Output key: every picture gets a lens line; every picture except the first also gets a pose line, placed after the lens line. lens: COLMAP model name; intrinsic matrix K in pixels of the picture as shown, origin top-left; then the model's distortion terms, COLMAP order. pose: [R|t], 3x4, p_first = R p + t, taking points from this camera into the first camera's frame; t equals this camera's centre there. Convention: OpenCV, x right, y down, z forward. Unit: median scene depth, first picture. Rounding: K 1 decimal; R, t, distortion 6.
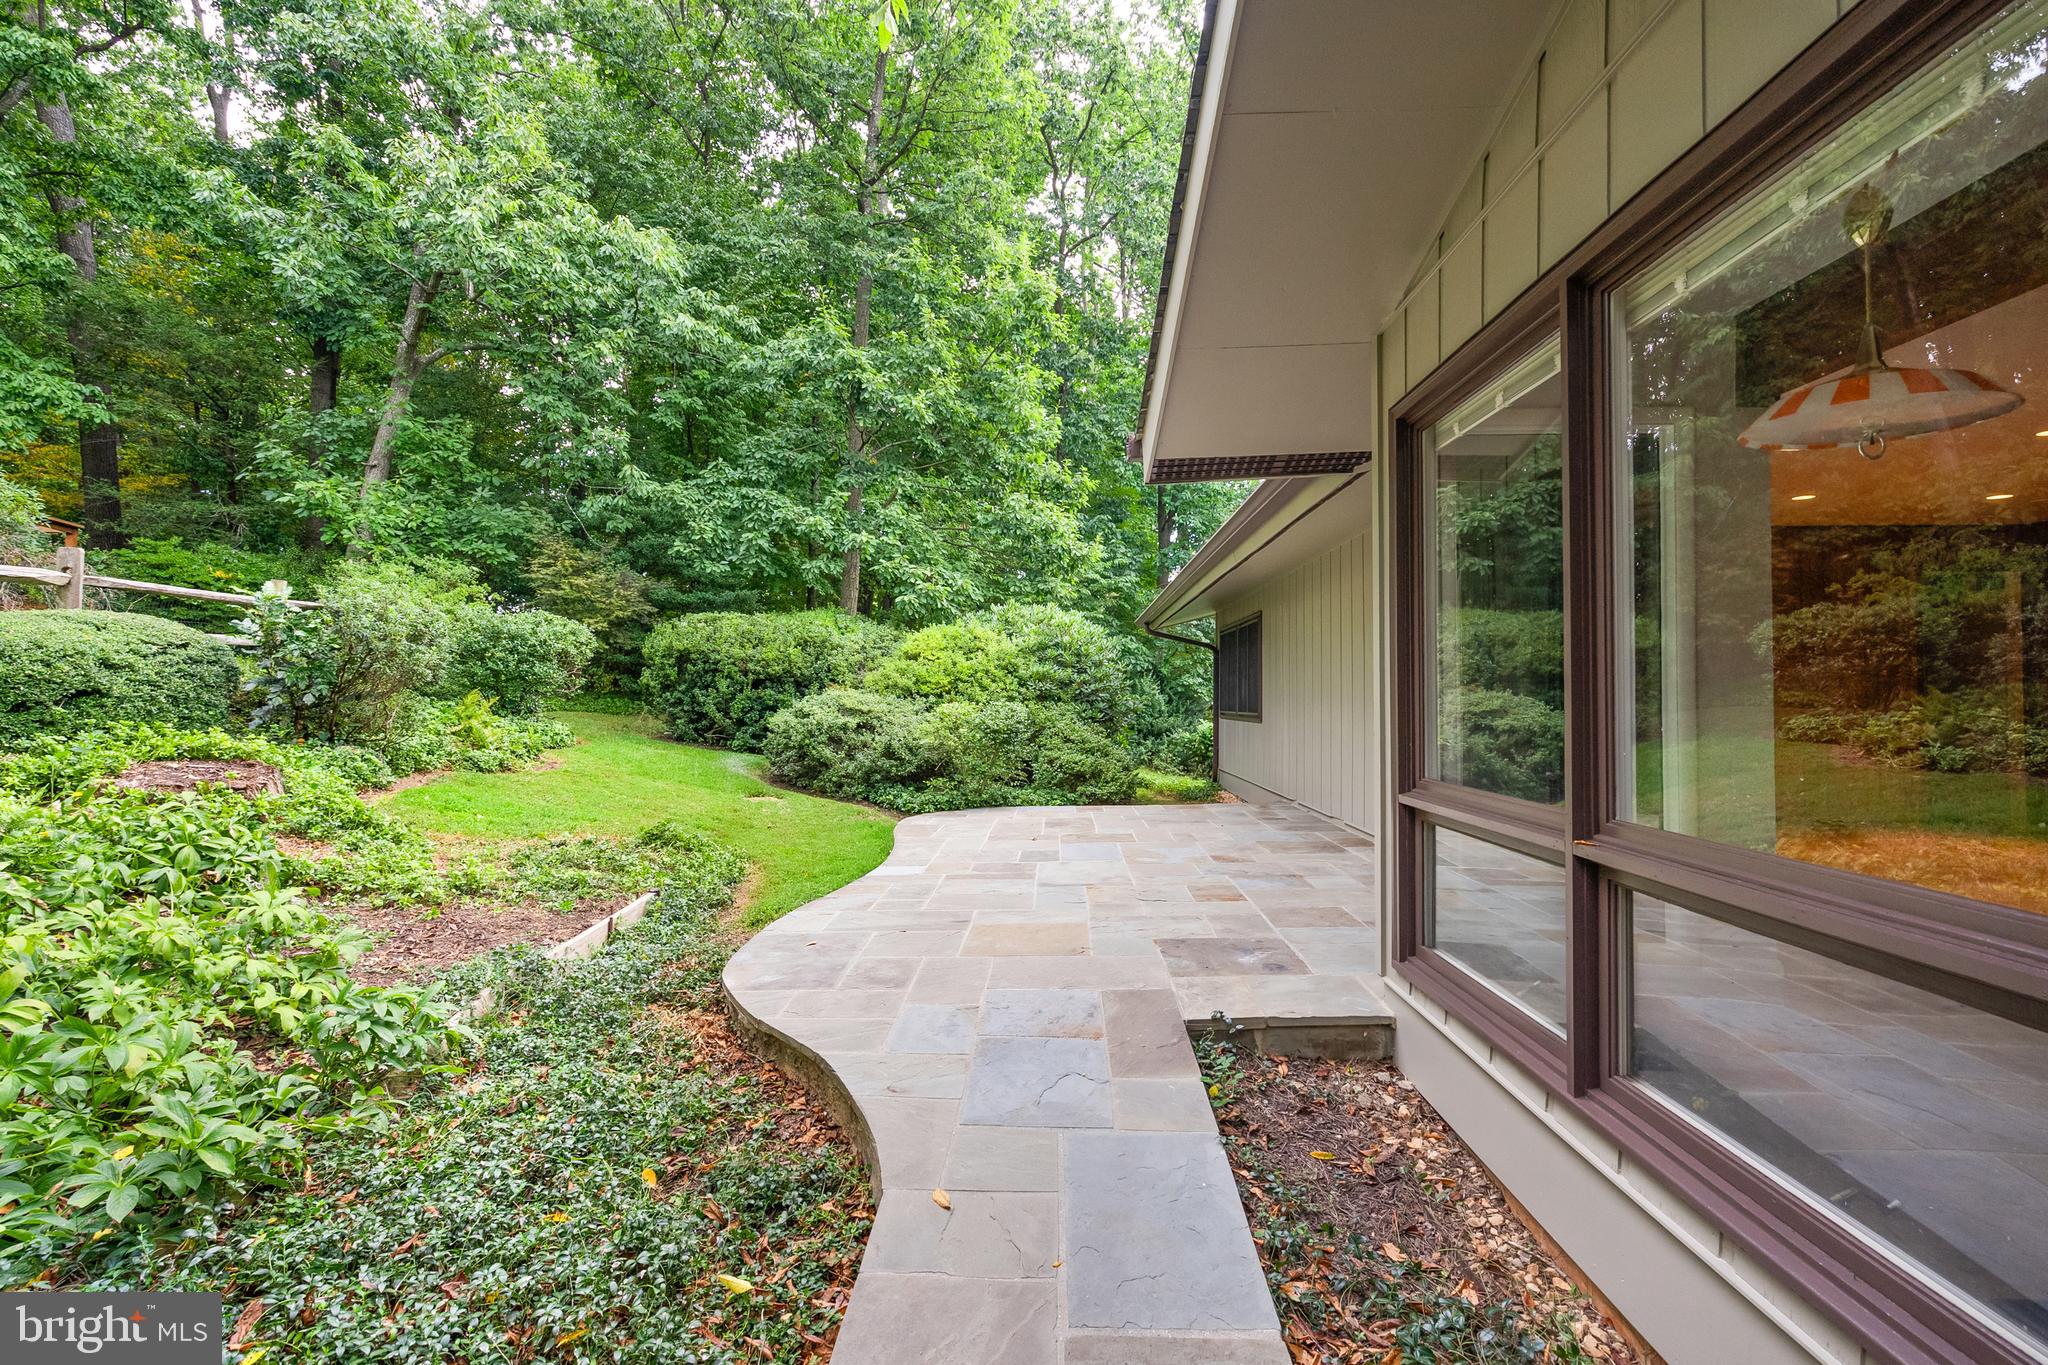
lens RADIAL K [[944.3, 0, 1025.2], [0, 944.3, 691.7], [0, 0, 1]] dist [-0.005962, 0.000200]
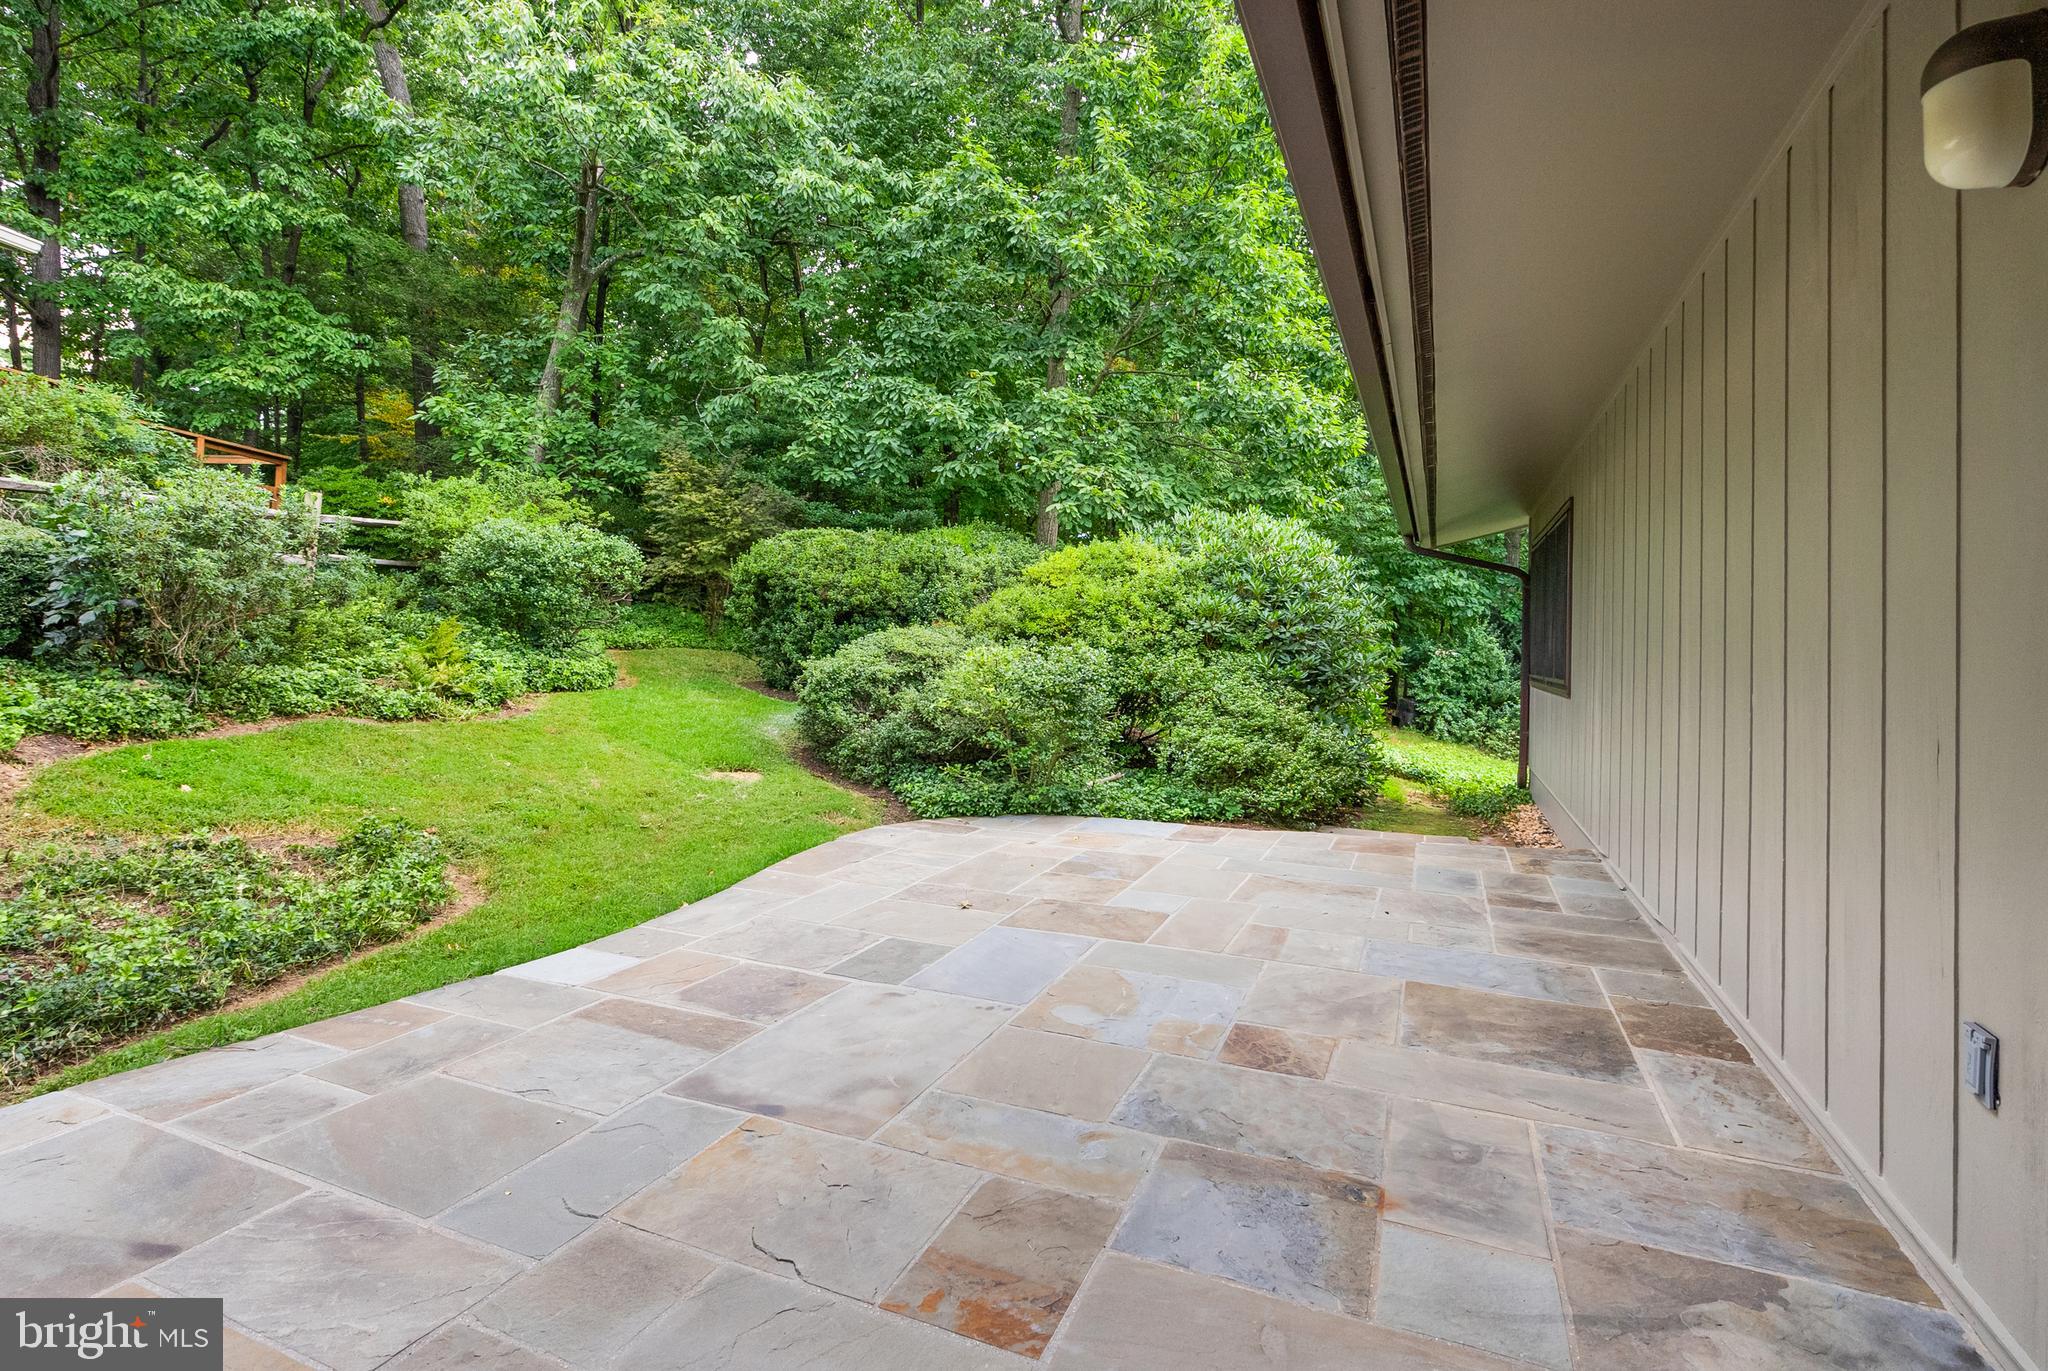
lens RADIAL K [[944.3, 0, 1040.1], [0, 944.3, 631.3], [0, 0, 1]] dist [-0.005962, 0.000200]
pose [[0.929448, 0.018013, -0.368513, 0.140274], [-0.022224, 0.999727, -0.007186, 0.004365], [0.368283, 0.014869, 0.929595, 0.319537]]
